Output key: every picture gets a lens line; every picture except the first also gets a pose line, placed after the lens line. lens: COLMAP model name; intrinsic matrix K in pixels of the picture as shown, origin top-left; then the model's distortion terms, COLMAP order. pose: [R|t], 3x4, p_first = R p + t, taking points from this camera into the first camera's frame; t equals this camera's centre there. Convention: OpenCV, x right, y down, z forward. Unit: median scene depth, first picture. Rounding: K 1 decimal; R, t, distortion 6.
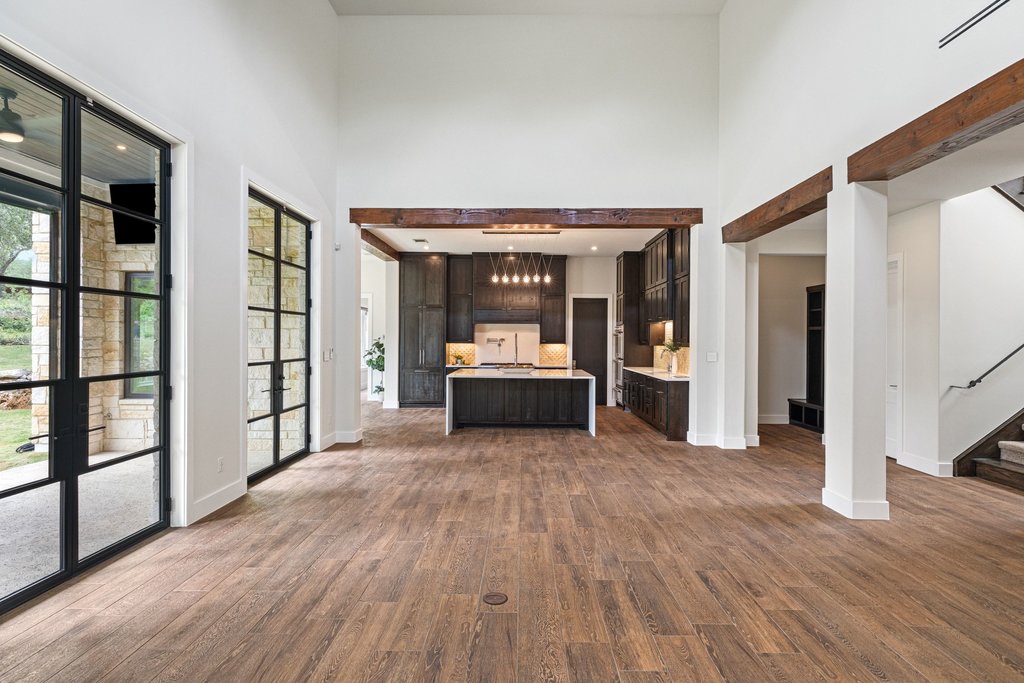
lens RADIAL K [[540.8, 0, 512.0], [0, 540.8, 341.5], [0, 0, 1]] dist [-0.000481, -0.000412]
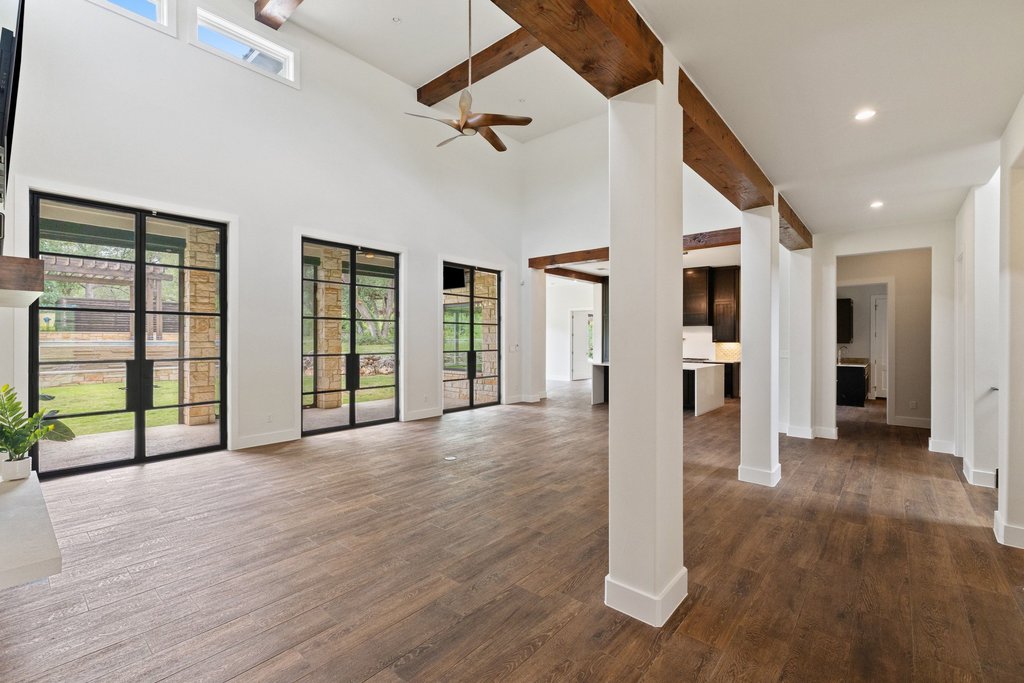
lens RADIAL K [[472.7, 0, 512.0], [0, 472.7, 341.5], [0, 0, 1]] dist [0.000585, -0.000062]
pose [[0.753163, -0.000531, -0.657834, 0.746953], [-0.000852, 0.999998, -0.001783, 0.007509], [0.657833, 0.001904, 0.753161, -0.133892]]
